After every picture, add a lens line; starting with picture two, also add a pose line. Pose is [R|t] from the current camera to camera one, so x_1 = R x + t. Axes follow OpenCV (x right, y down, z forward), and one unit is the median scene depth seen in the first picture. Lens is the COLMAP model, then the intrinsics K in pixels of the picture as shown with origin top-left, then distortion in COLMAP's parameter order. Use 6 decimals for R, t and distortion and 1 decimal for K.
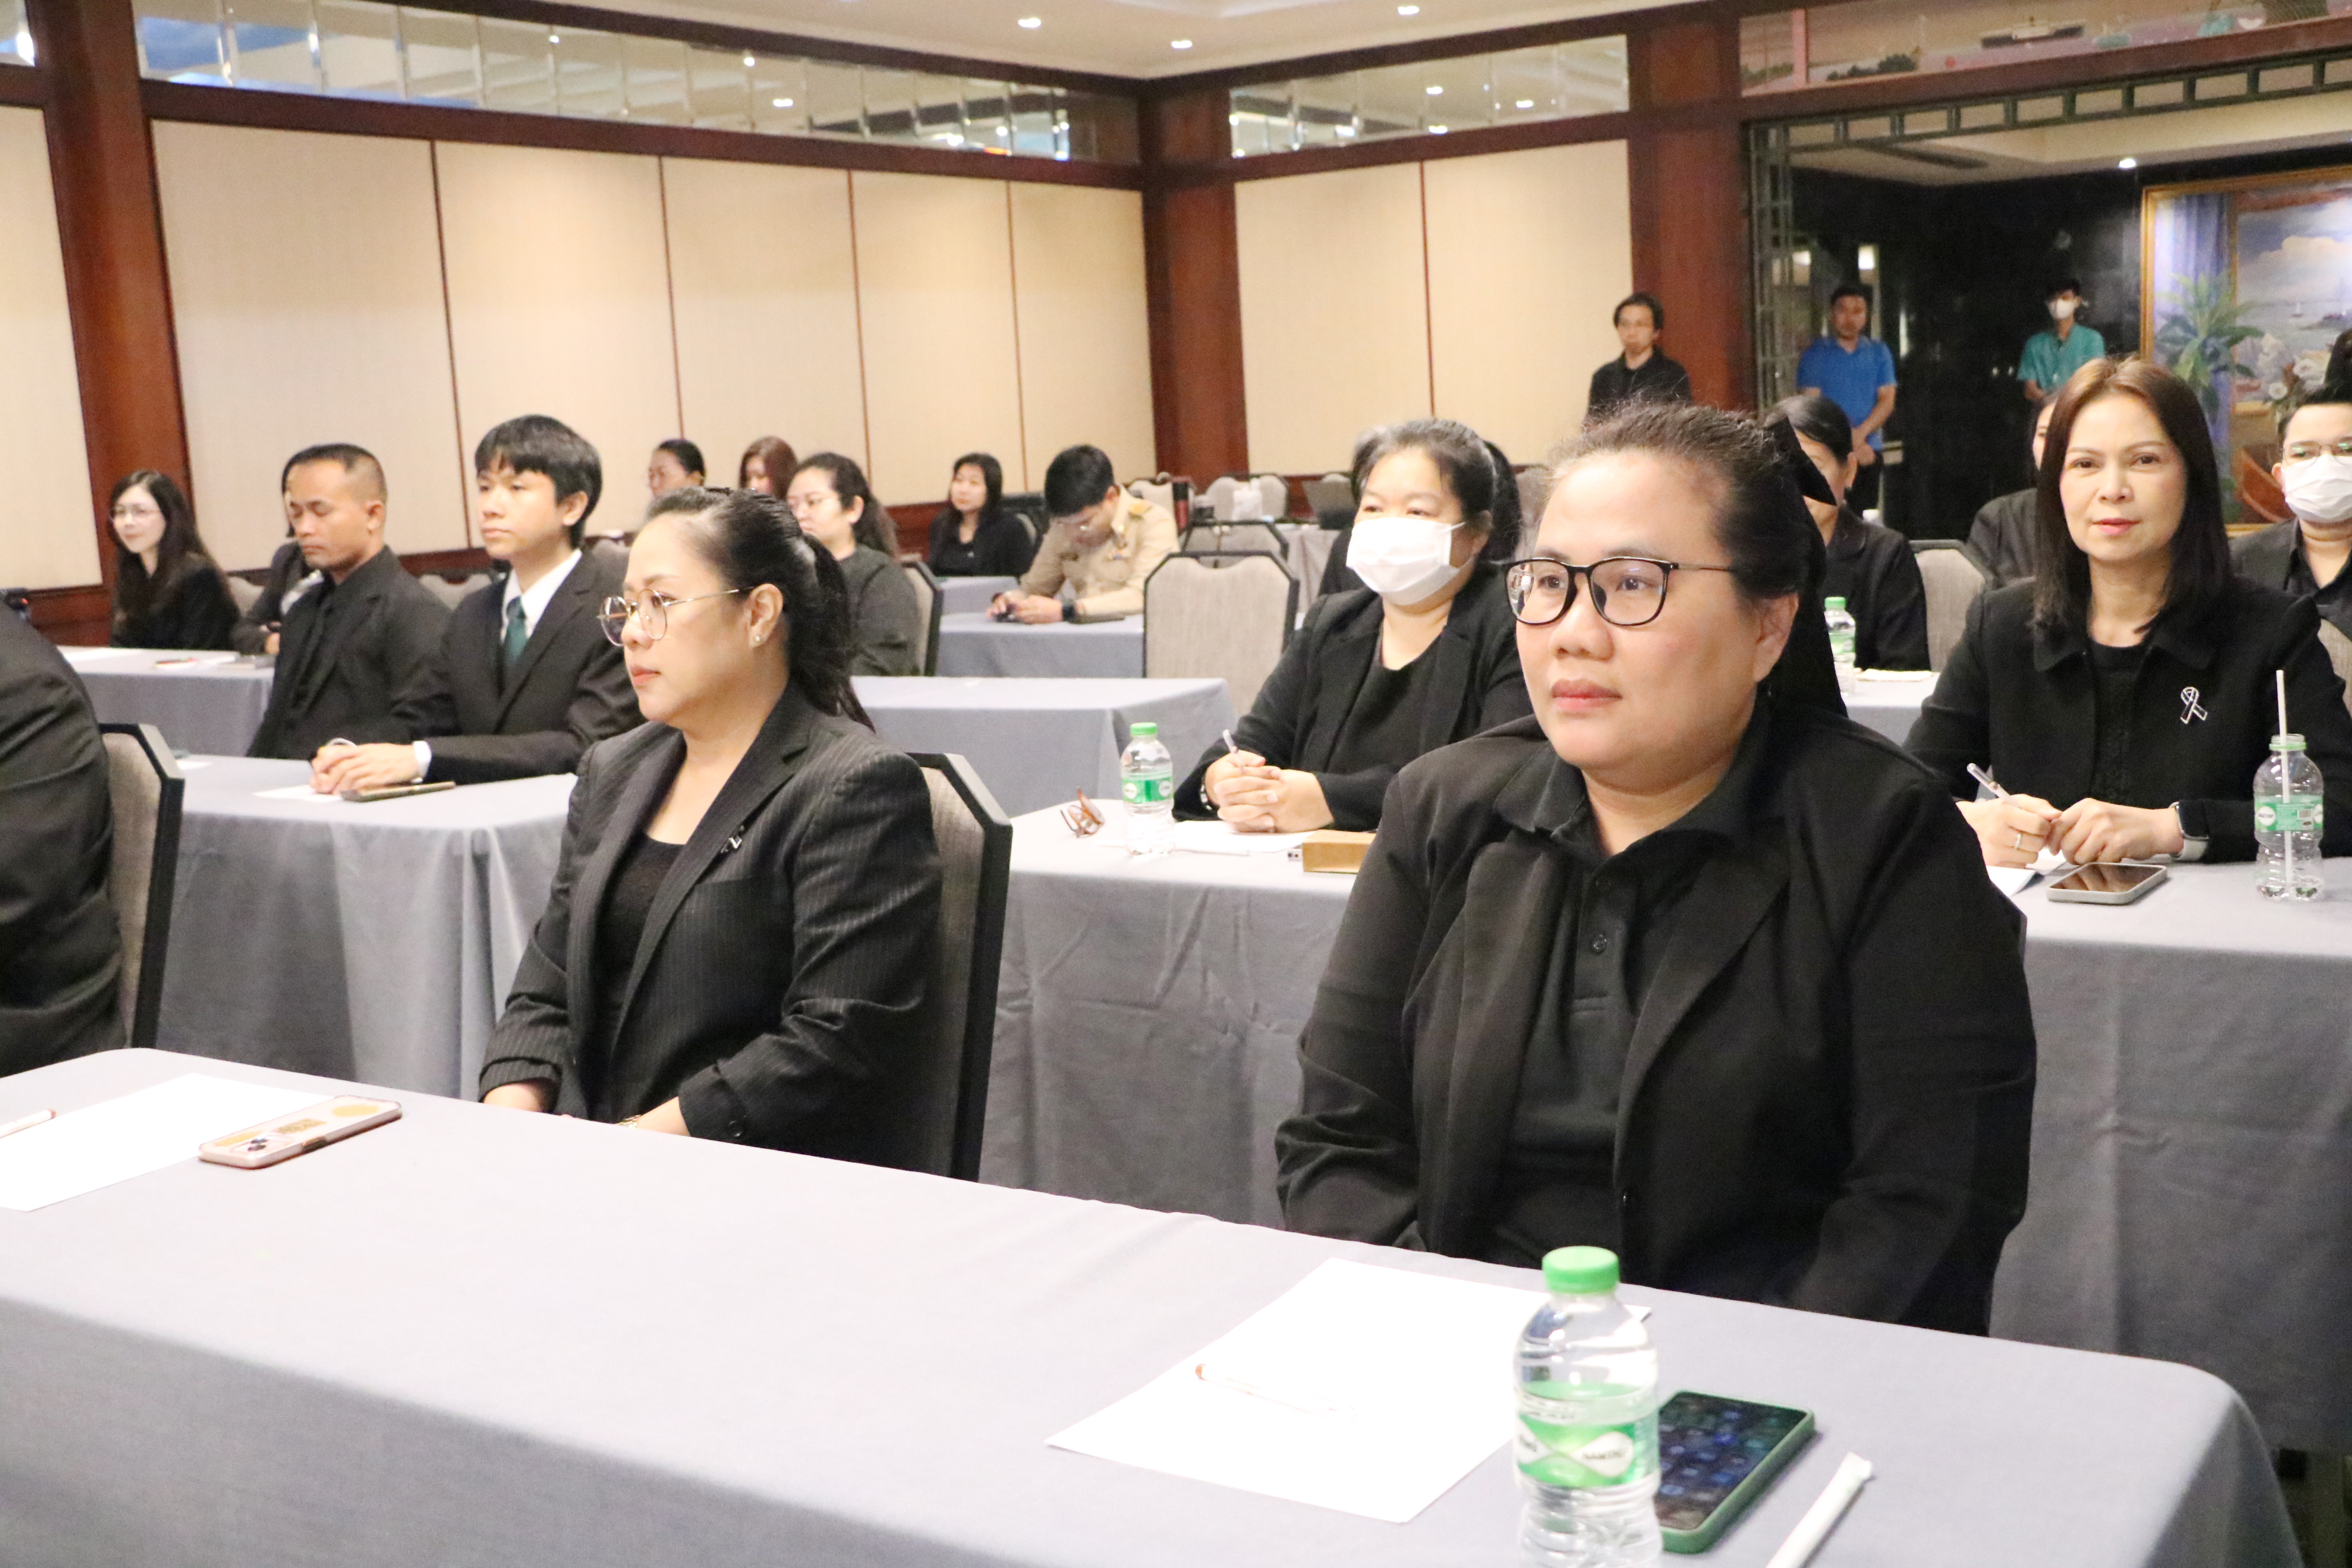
lens RADIAL K [[2461.4, 0, 1143.1], [0, 2461.4, 787.3], [0, 0, 1]] dist [-0.194957, 0.348672]
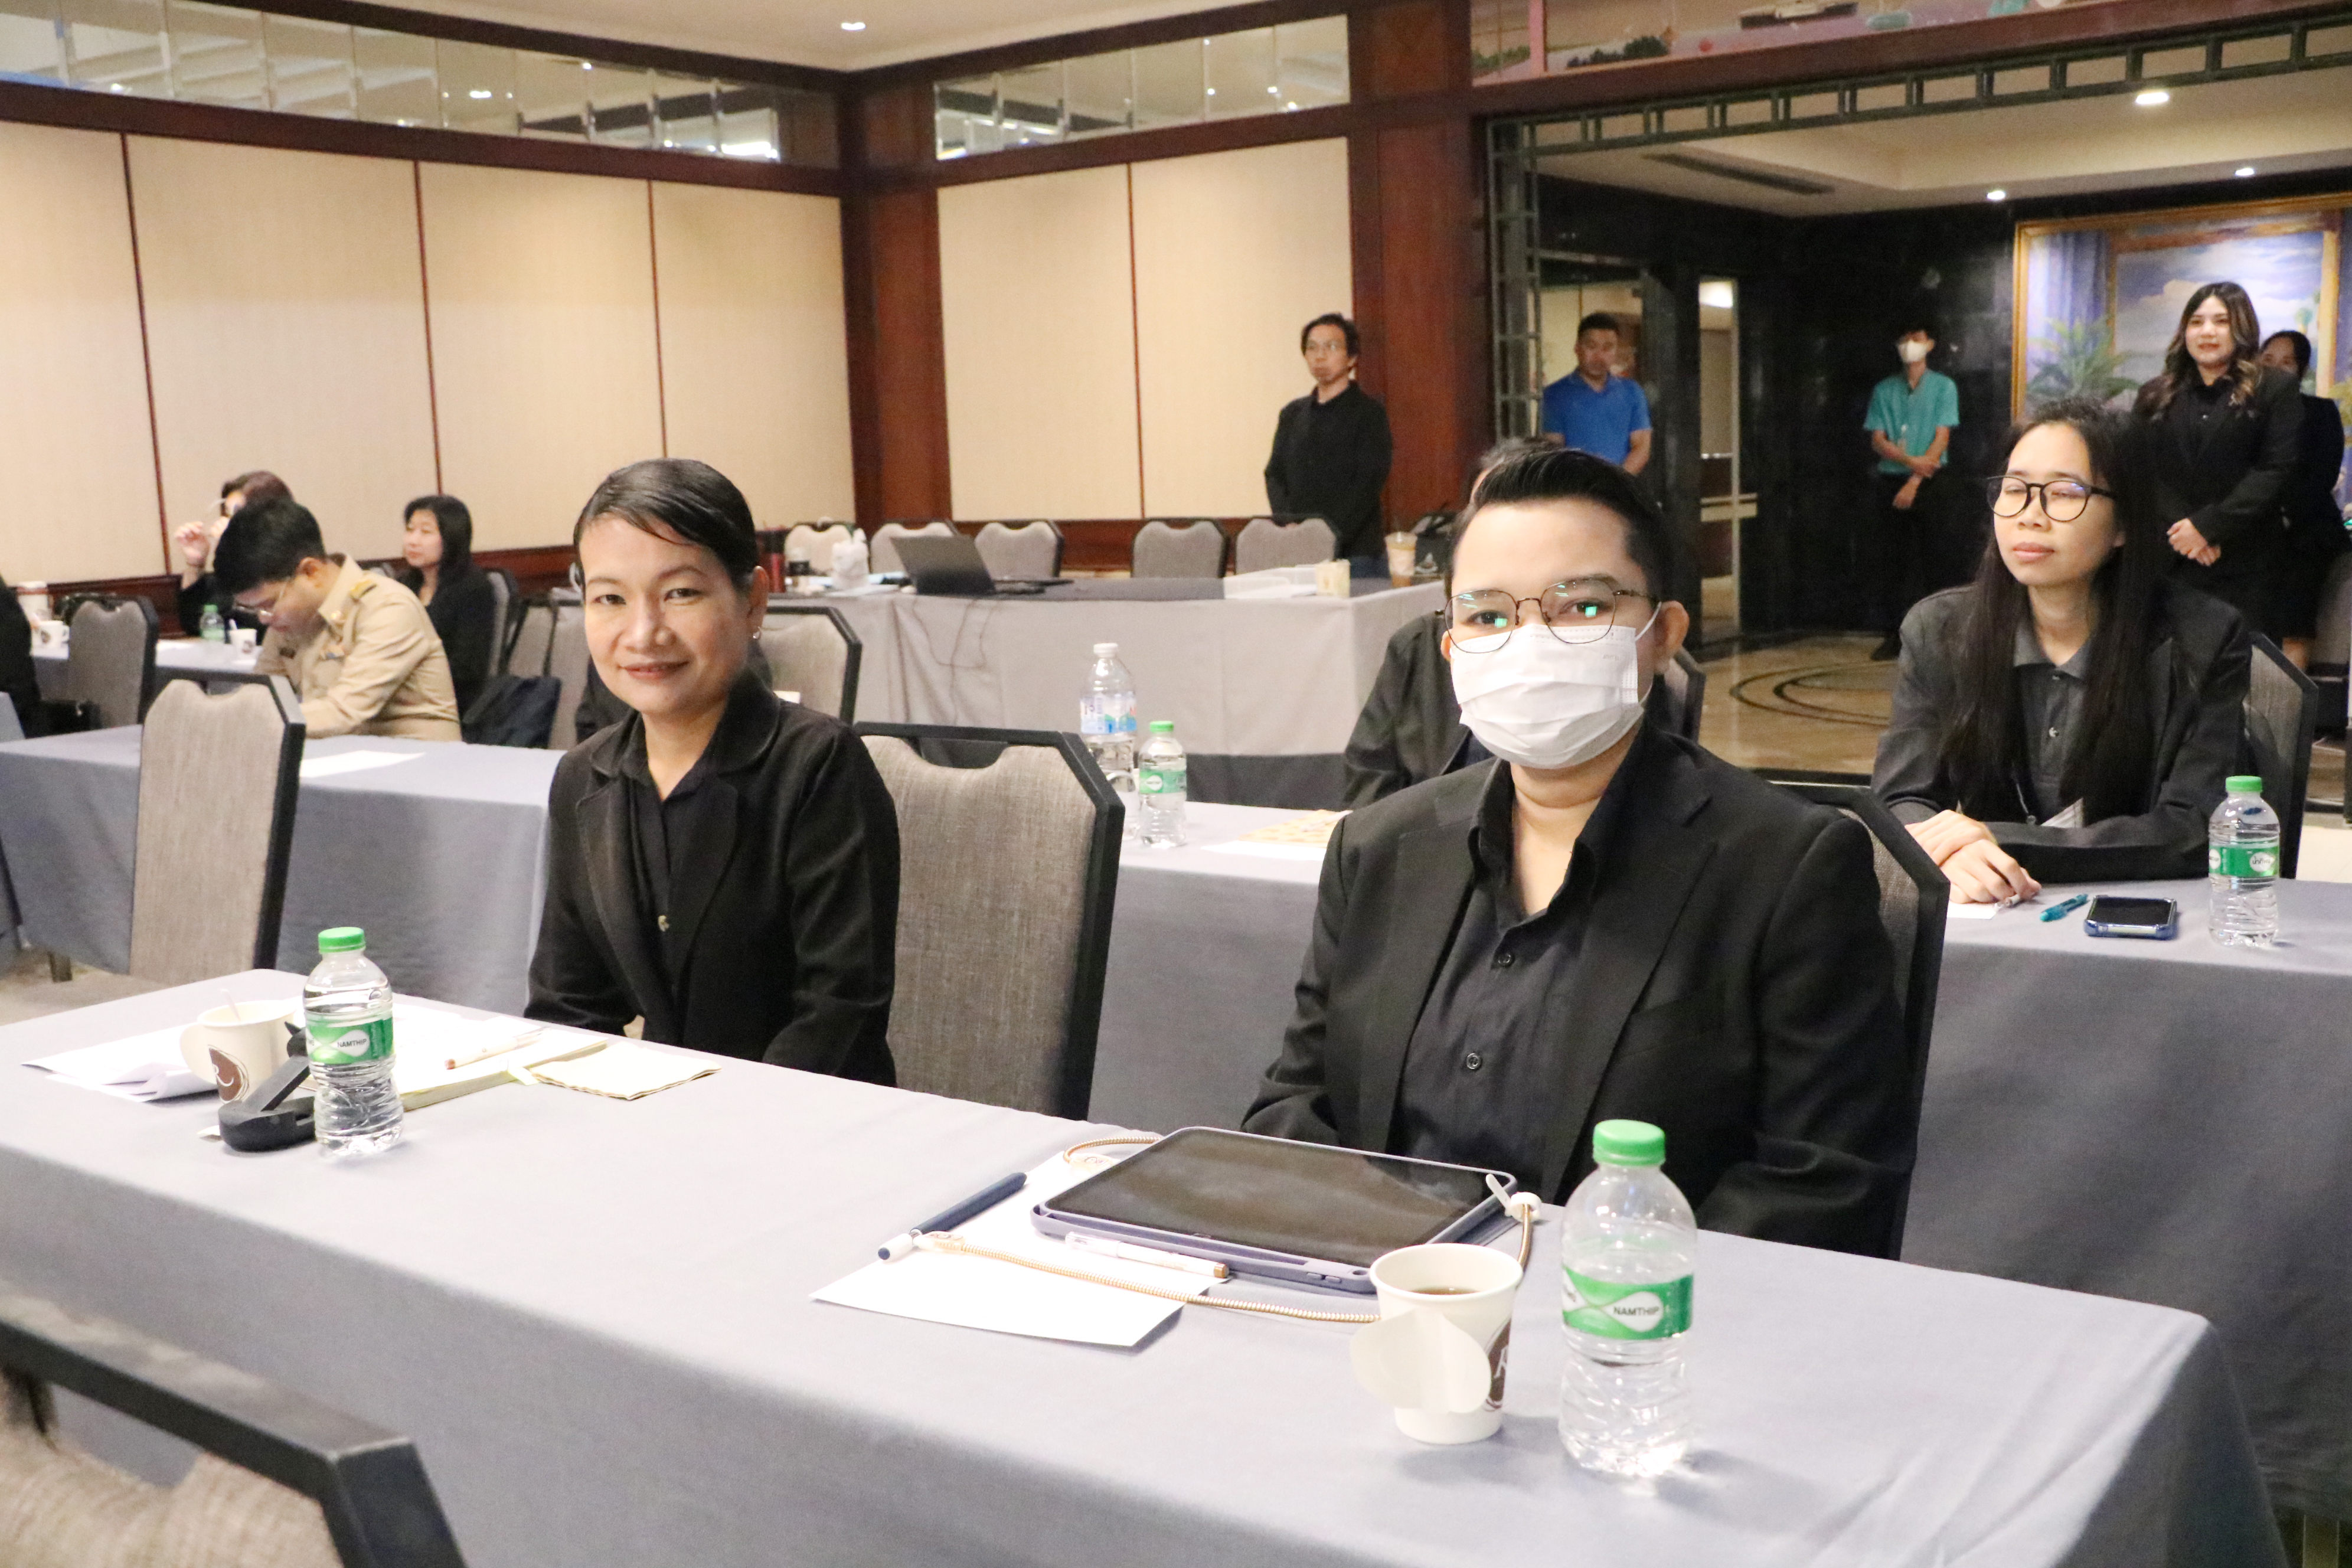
lens RADIAL K [[2225.7, 0, 1175.3], [0, 2225.7, 749.9], [0, 0, 1]] dist [-0.175727, 0.239227]
pose [[0.999205, 0.029042, -0.027317, 0.153998], [-0.029398, 0.999487, -0.012729, -0.037333], [0.026933, 0.013522, 0.999546, 0.209746]]
